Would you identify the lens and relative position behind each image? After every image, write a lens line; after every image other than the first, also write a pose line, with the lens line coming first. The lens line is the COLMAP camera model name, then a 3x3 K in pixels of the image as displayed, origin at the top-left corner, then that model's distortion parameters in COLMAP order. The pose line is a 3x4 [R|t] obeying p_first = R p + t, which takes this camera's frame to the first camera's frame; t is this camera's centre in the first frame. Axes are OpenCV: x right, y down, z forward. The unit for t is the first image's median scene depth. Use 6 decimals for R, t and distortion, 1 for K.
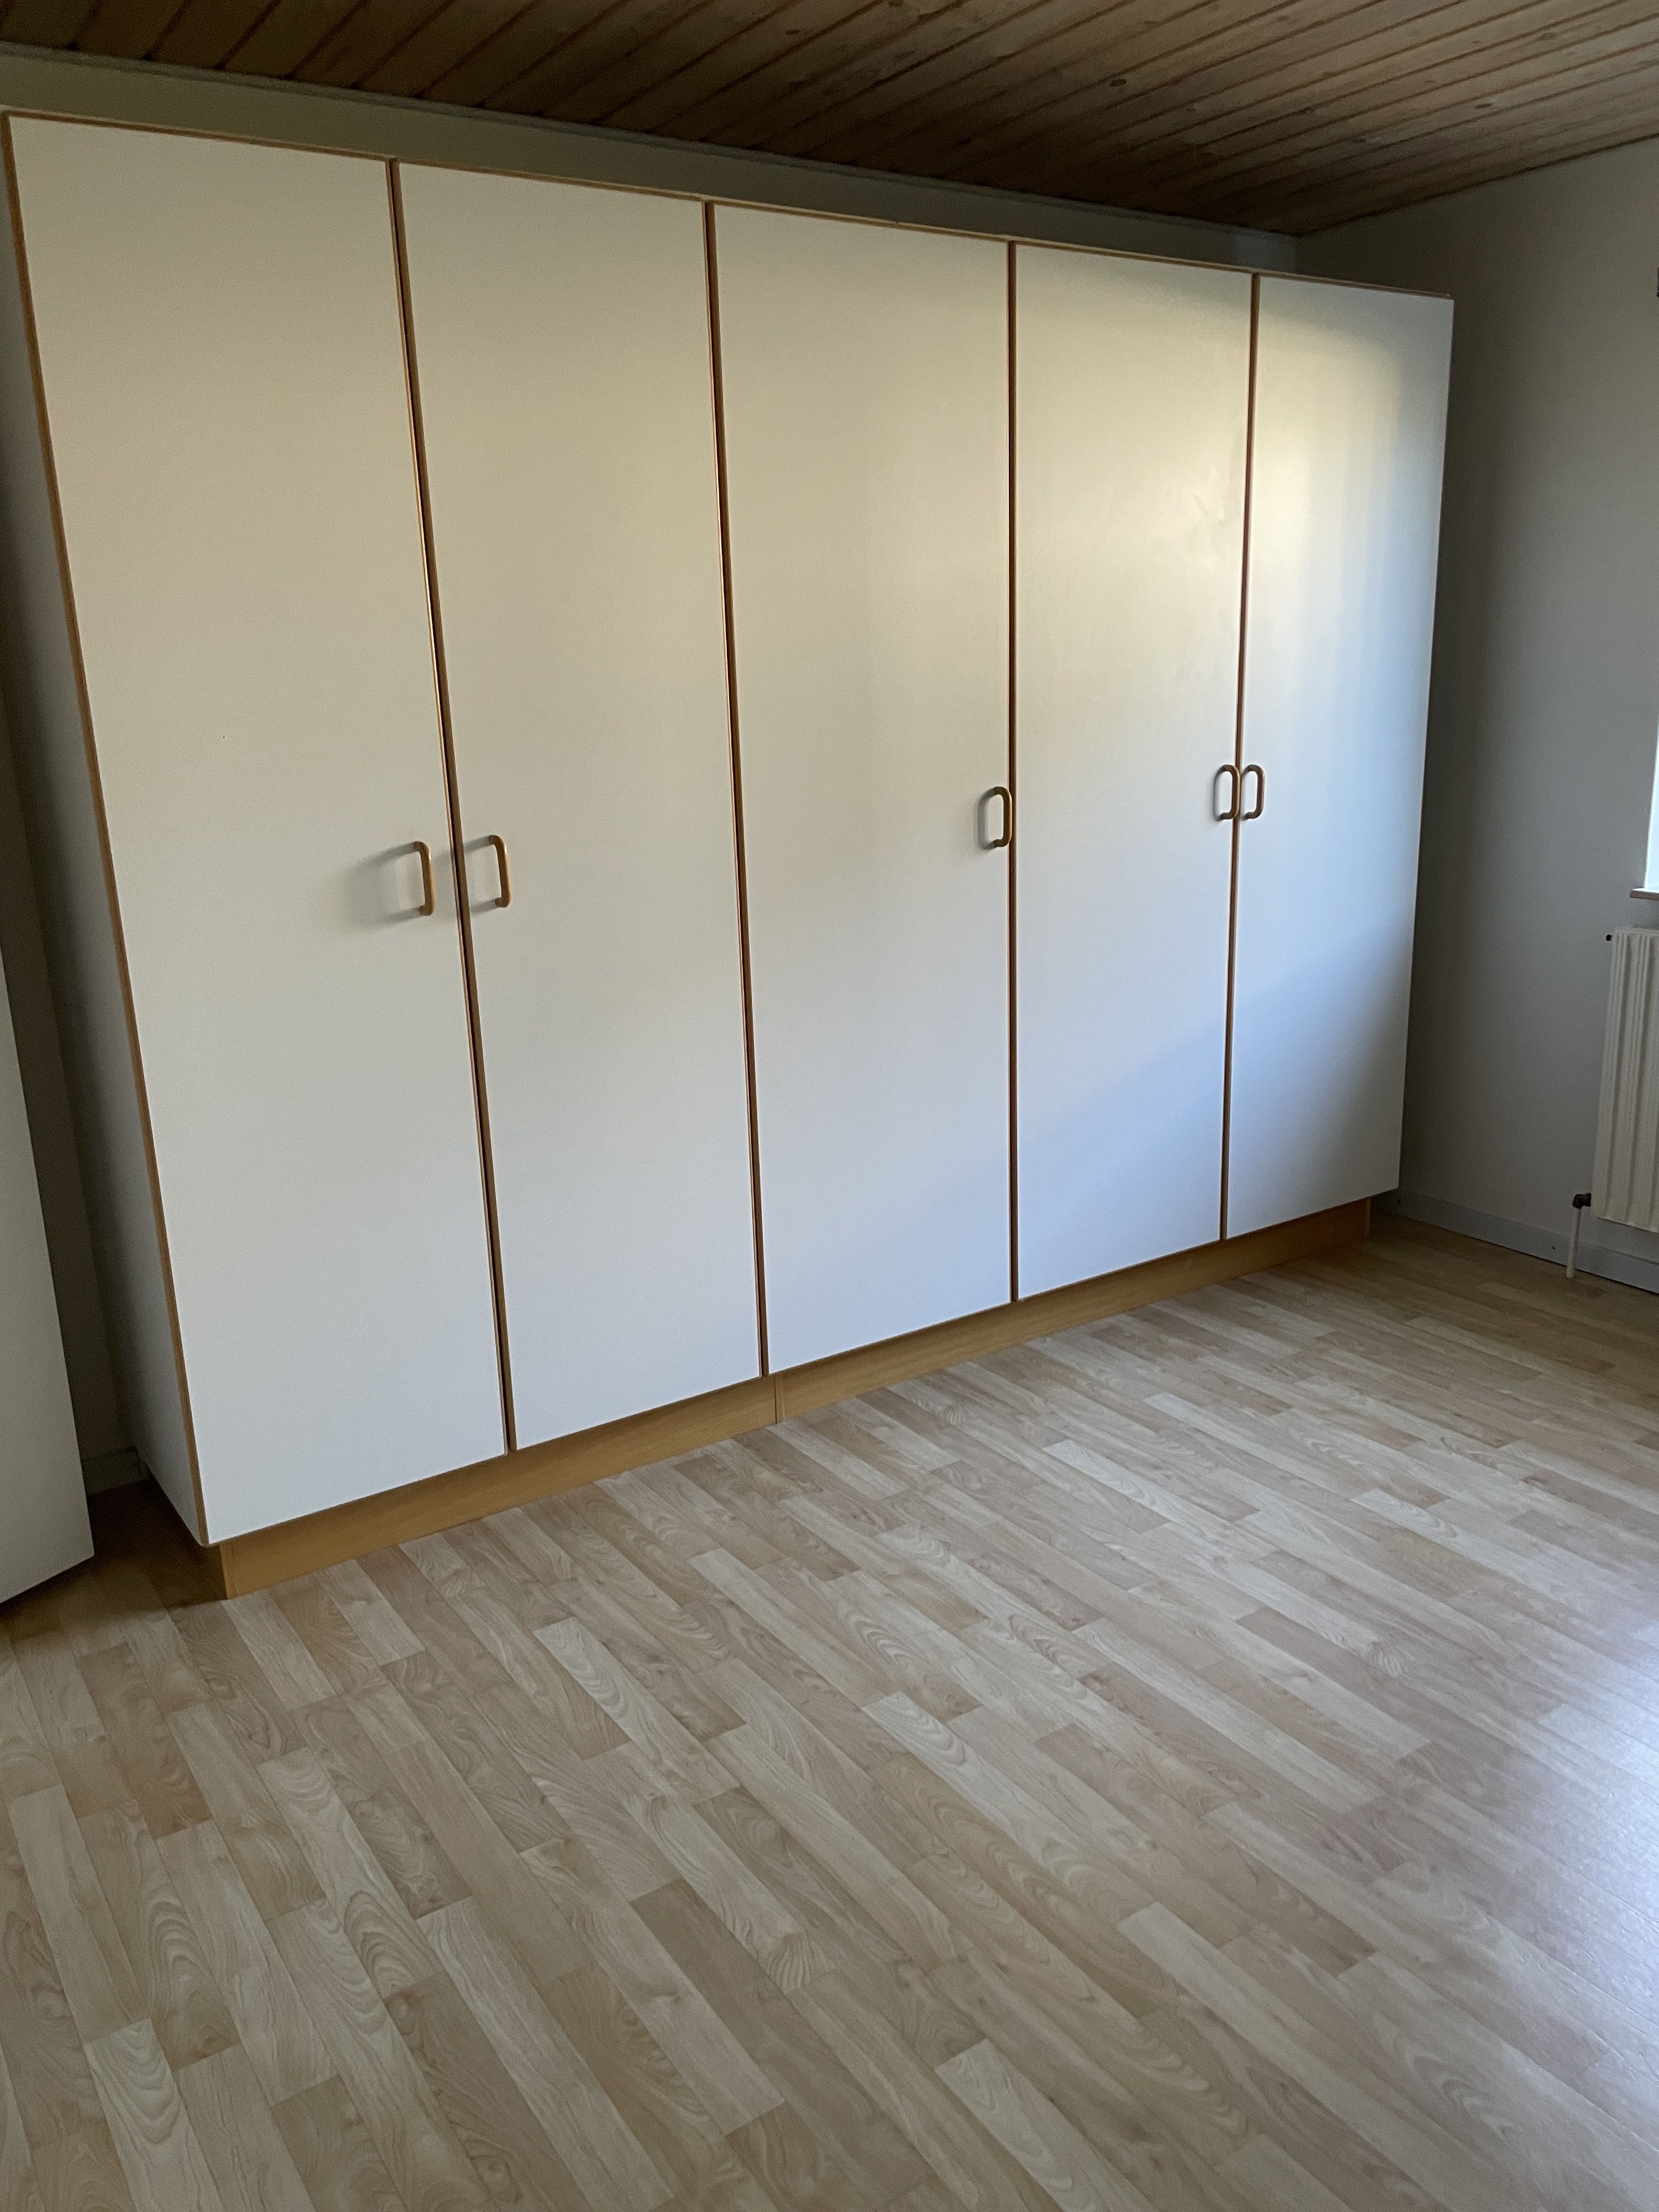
lens RADIAL K [[1677.3, 0, 829.5], [0, 1677.3, 1106.0], [0, 0, 1]] dist [0.002228, -0.036696]
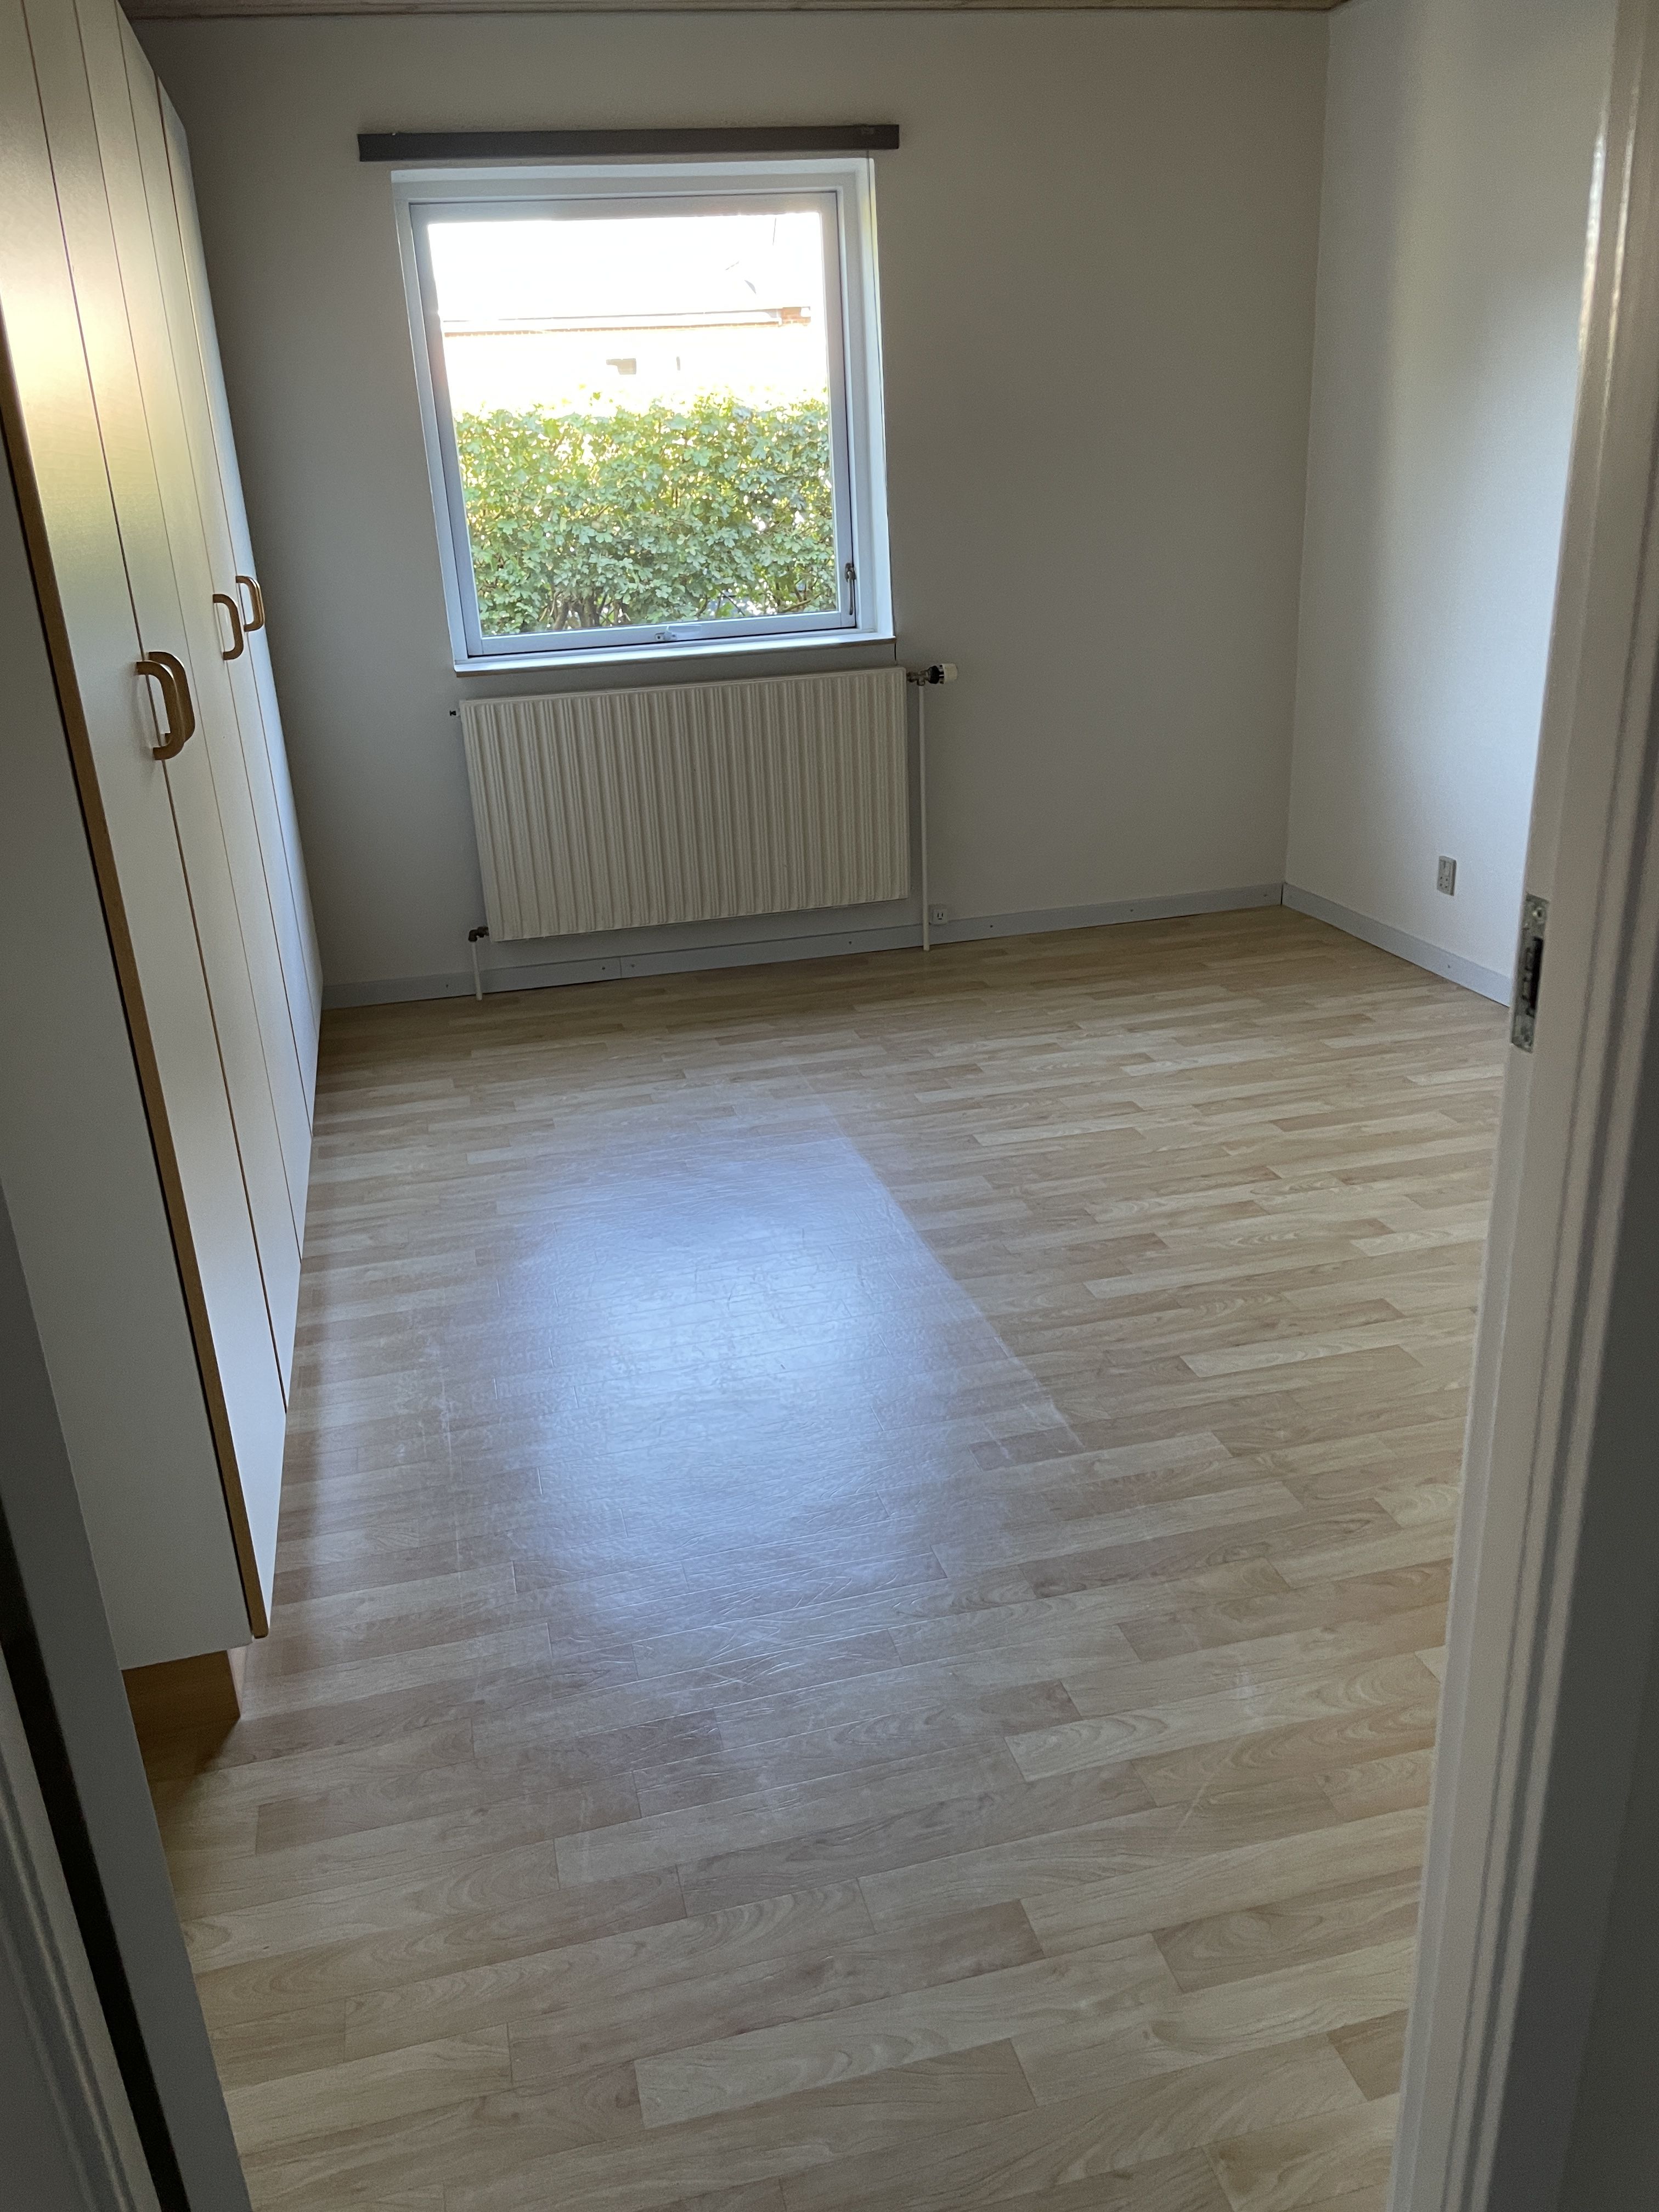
lens RADIAL K [[1677.3, 0, 829.5], [0, 1677.3, 1106.0], [0, 0, 1]] dist [0.002228, -0.036696]
pose [[0.354551, -0.326248, 0.876274, -0.637855], [0.286002, 0.930078, 0.230560, -0.039285], [-0.890223, 0.168871, 0.423068, 0.315732]]
